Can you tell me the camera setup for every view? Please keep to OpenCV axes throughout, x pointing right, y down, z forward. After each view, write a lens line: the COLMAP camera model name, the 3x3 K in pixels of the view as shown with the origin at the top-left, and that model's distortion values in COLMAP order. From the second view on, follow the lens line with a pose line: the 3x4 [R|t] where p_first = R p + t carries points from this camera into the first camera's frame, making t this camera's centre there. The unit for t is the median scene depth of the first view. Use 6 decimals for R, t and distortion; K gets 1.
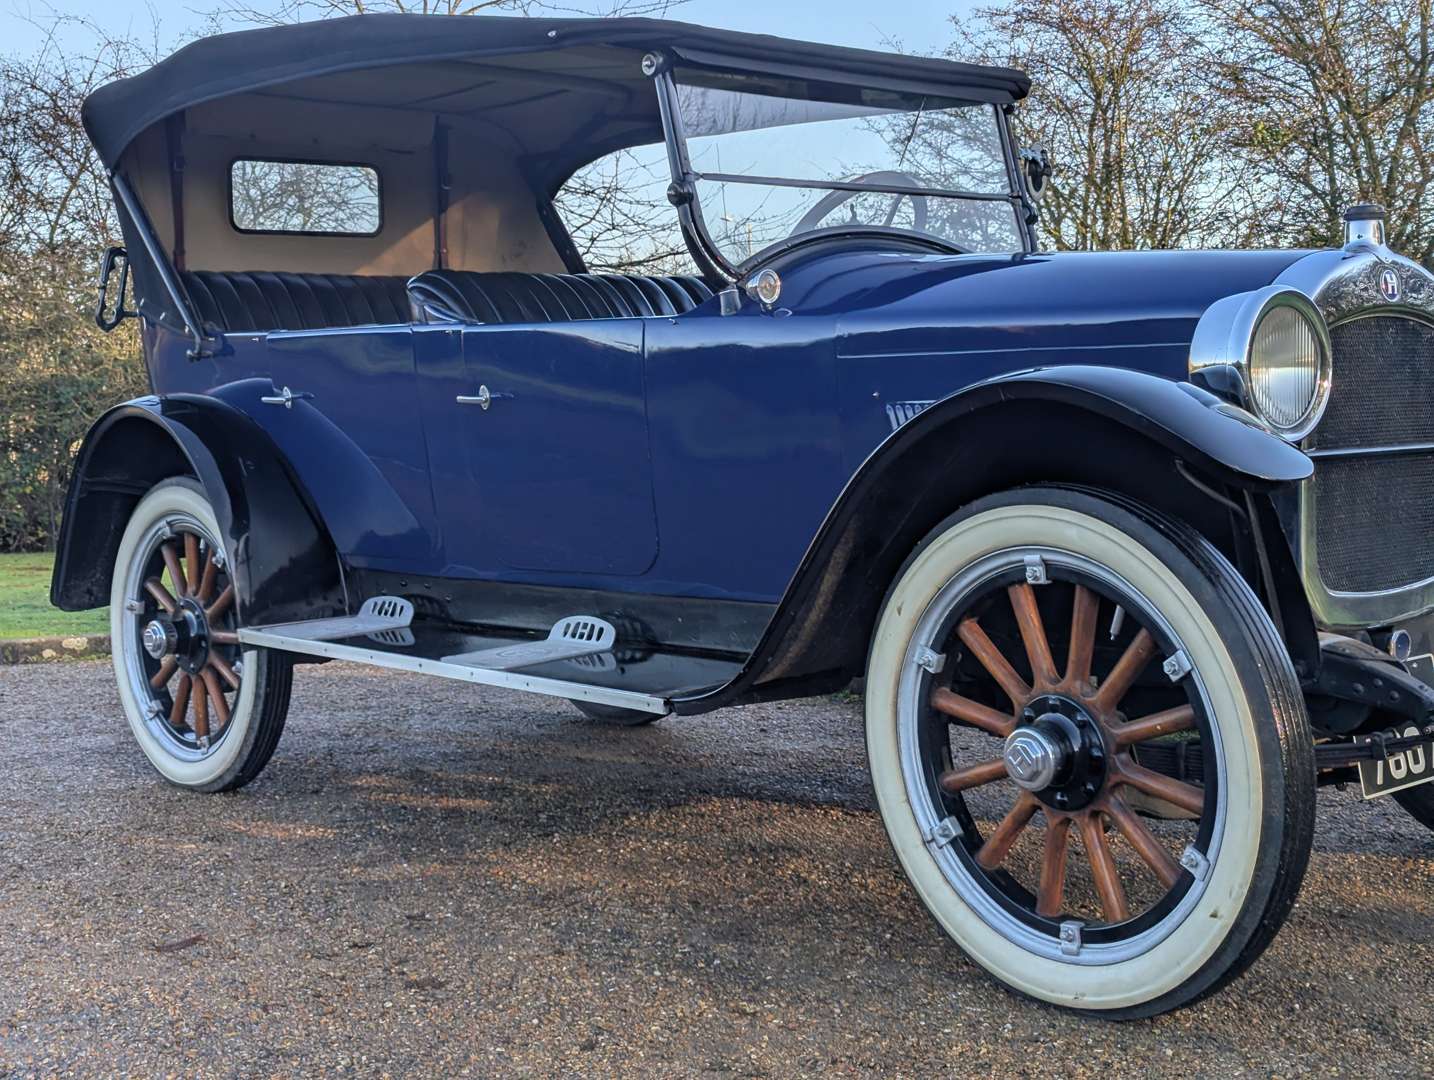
lens RADIAL K [[2007.1, 0, 717.0], [0, 2007.1, 540.0], [0, 0, 1]] dist [0.065844, -0.089453]
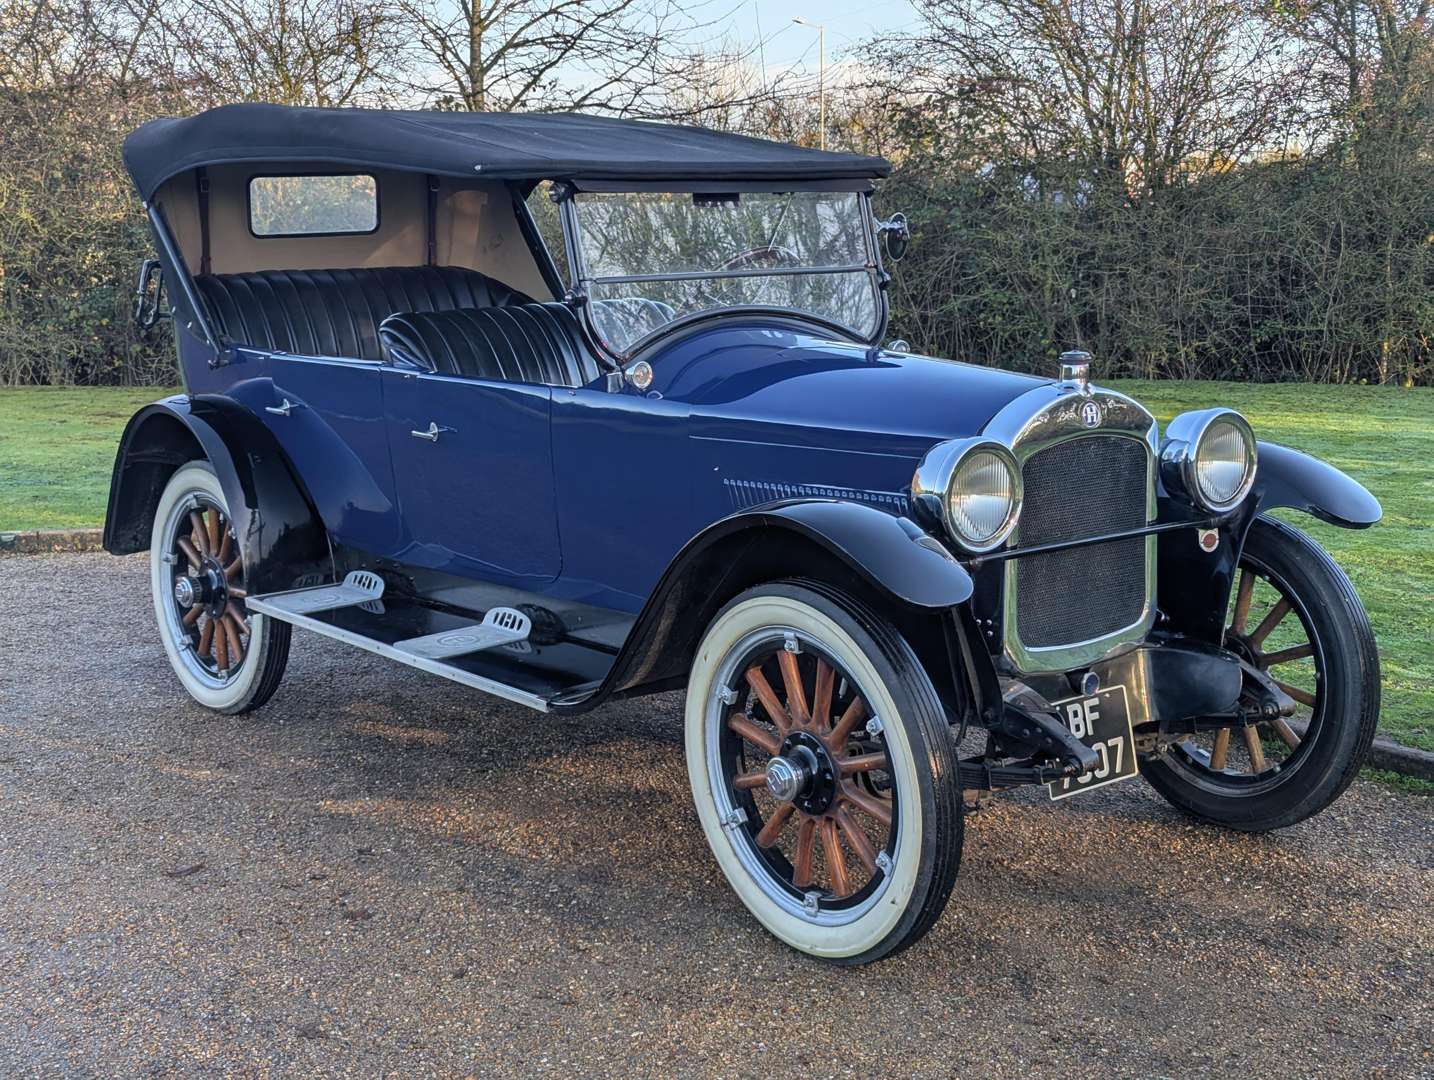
lens RADIAL K [[1982.8, 0, 698.3], [0, 1982.8, 543.6], [0, 0, 1]] dist [0.095334, -0.266956]
pose [[0.998837, 0.023554, -0.042061, 0.113740], [-0.019153, 0.994587, 0.102129, -0.143870], [0.044239, -0.101205, 0.993882, -0.260701]]
